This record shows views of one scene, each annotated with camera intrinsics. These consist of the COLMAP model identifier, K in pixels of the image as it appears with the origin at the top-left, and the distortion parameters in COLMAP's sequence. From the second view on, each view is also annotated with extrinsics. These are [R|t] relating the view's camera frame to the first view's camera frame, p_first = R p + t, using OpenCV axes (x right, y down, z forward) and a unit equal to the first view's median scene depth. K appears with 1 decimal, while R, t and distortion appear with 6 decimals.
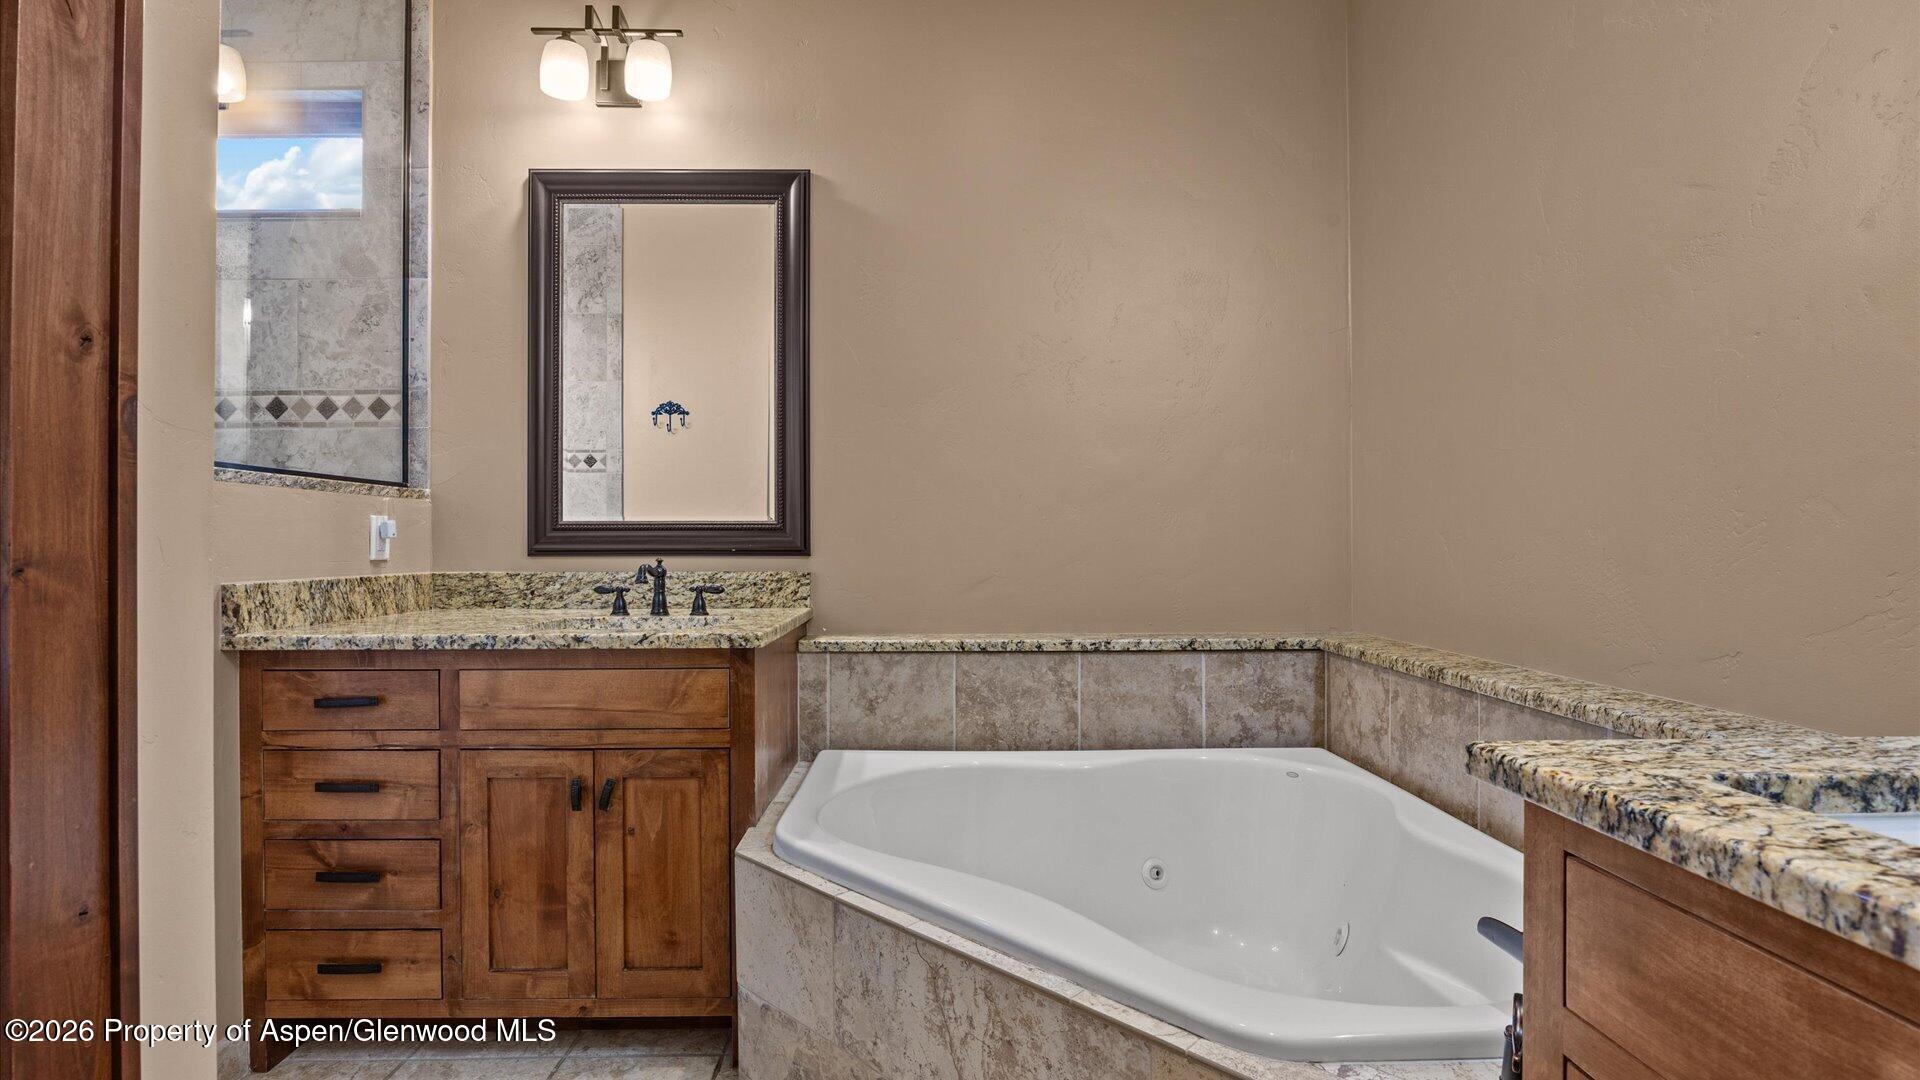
lens RADIAL K [[869.8, 0, 962.5], [0, 869.8, 539.3], [0, 0, 1]] dist [-0.009623, 0.000312]
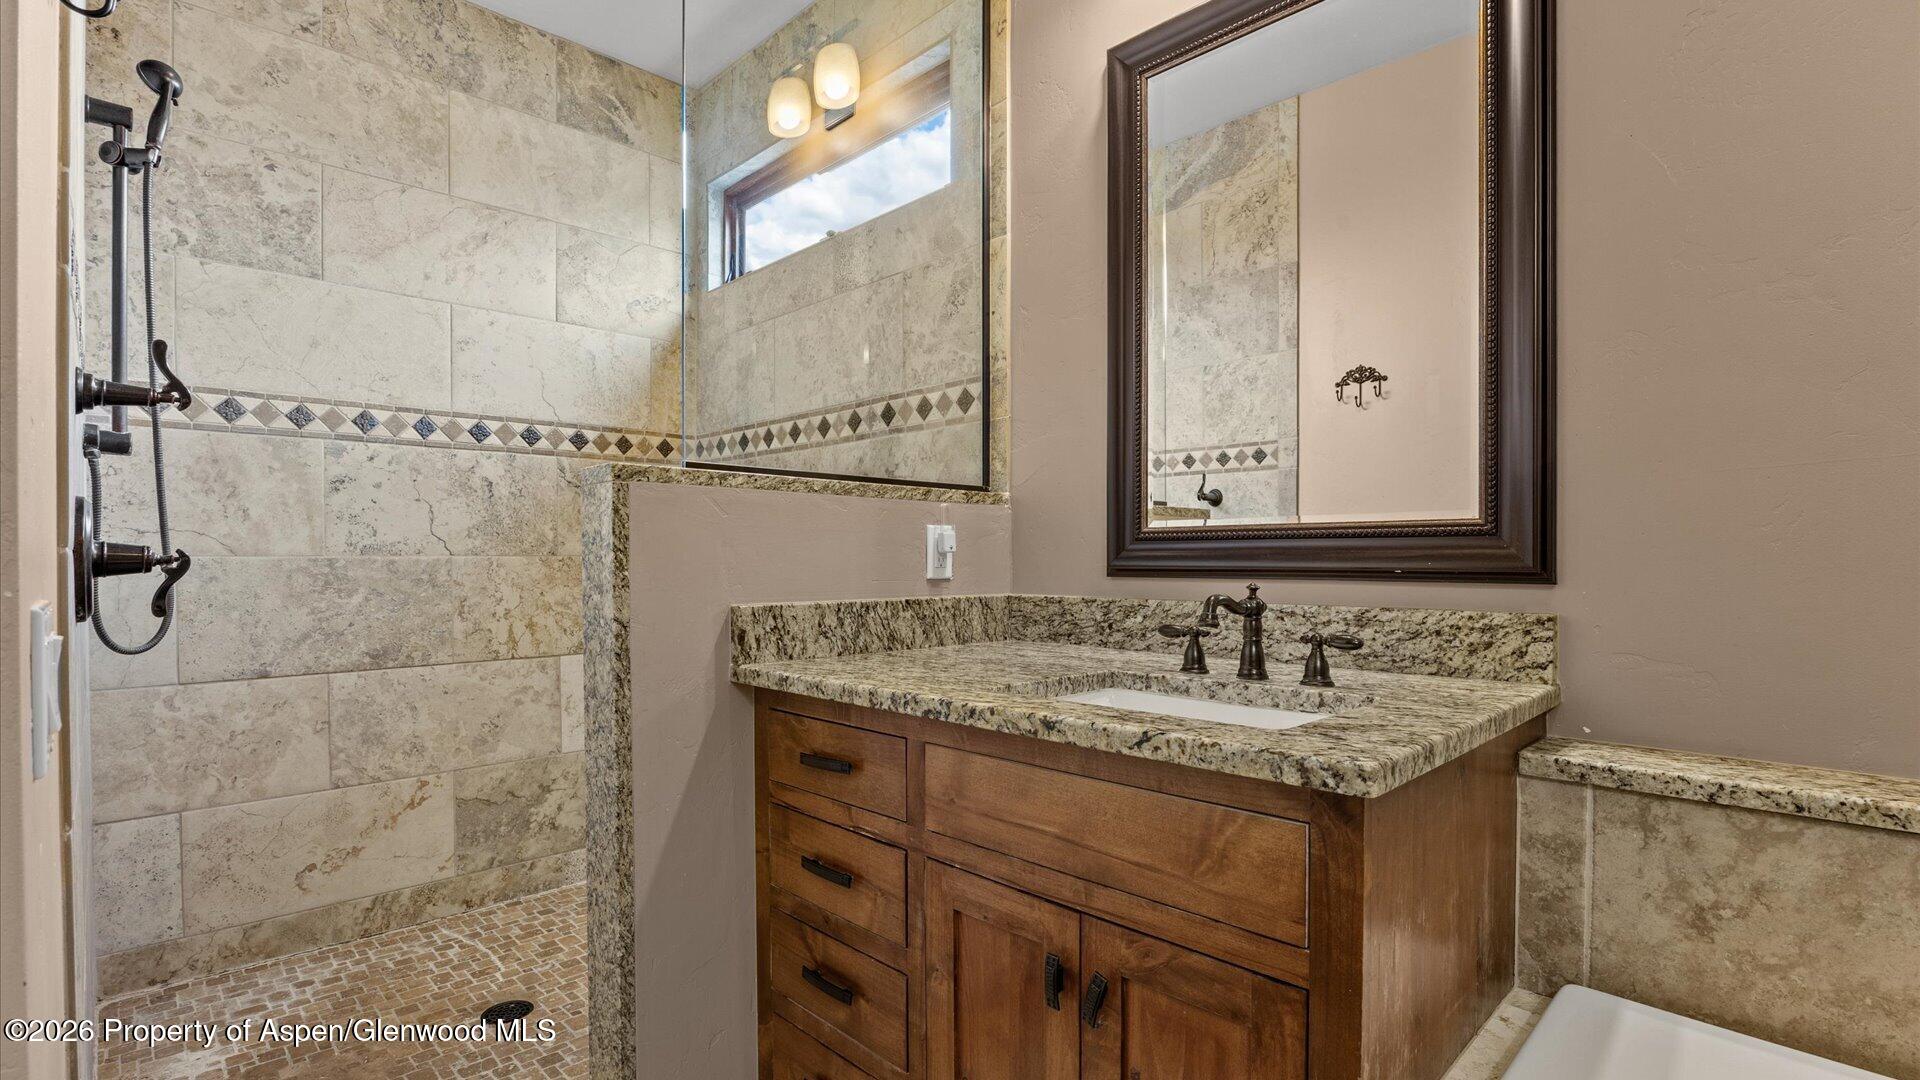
lens RADIAL K [[869.8, 0, 971.7], [0, 869.8, 568.6], [0, 0, 1]] dist [-0.009623, 0.000312]
pose [[0.682219, 0.010555, -0.731072, -0.037860], [0.001730, 0.999870, 0.016051, 0.000746], [0.731146, -0.012215, 0.682112, 0.420836]]
